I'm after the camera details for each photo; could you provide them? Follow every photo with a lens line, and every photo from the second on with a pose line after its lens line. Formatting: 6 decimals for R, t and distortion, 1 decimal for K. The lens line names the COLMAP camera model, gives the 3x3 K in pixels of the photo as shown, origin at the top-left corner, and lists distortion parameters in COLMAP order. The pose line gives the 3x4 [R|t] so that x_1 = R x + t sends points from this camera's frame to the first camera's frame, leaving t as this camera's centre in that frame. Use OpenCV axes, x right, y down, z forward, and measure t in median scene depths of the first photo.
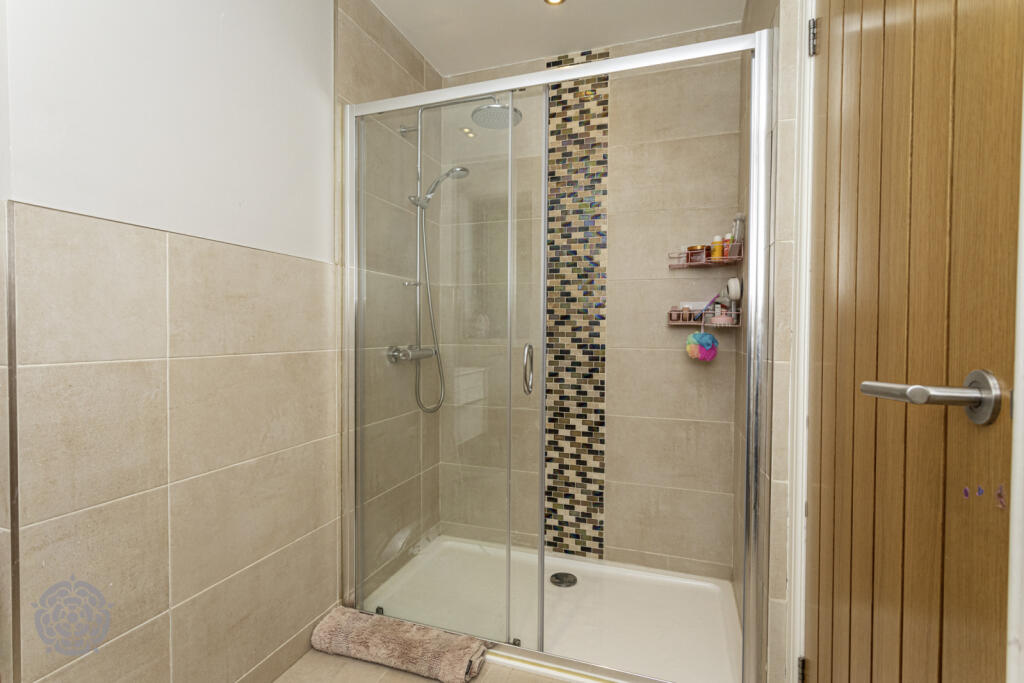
lens RADIAL K [[481.0, 0, 510.5], [0, 481.0, 340.8], [0, 0, 1]] dist [0.000629, 0.000881]
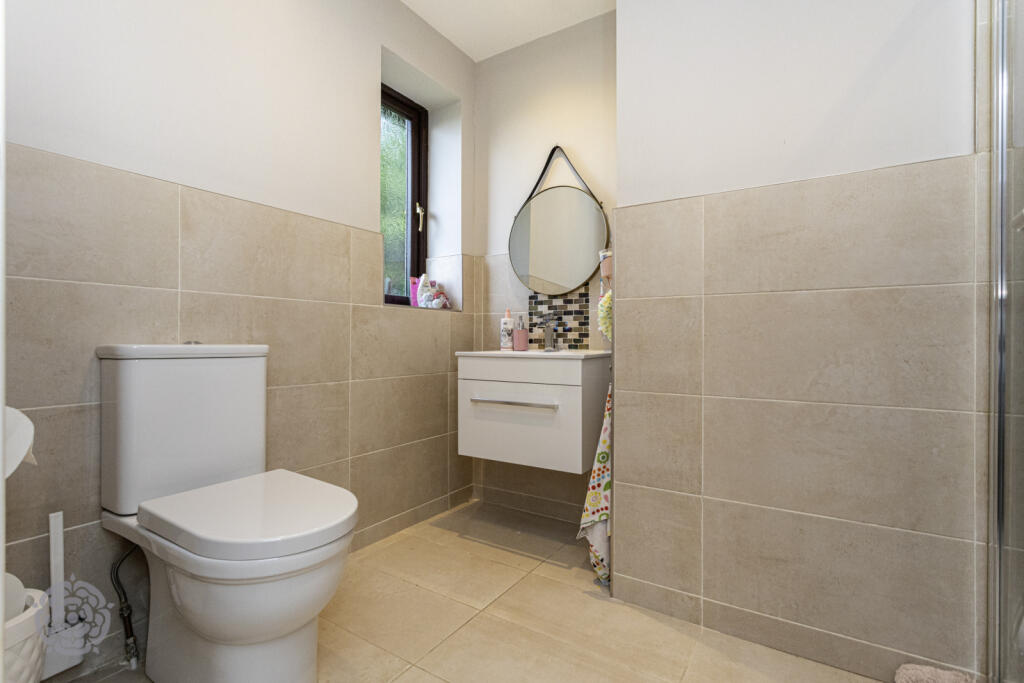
lens RADIAL K [[481.0, 0, 510.5], [0, 481.0, 340.8], [0, 0, 1]] dist [0.000629, 0.000881]
pose [[-0.228414, -0.006022, -0.973545, 0.628497], [-0.025348, 0.999679, -0.000237, 0.168565], [0.973234, 0.024623, -0.228494, 0.797916]]
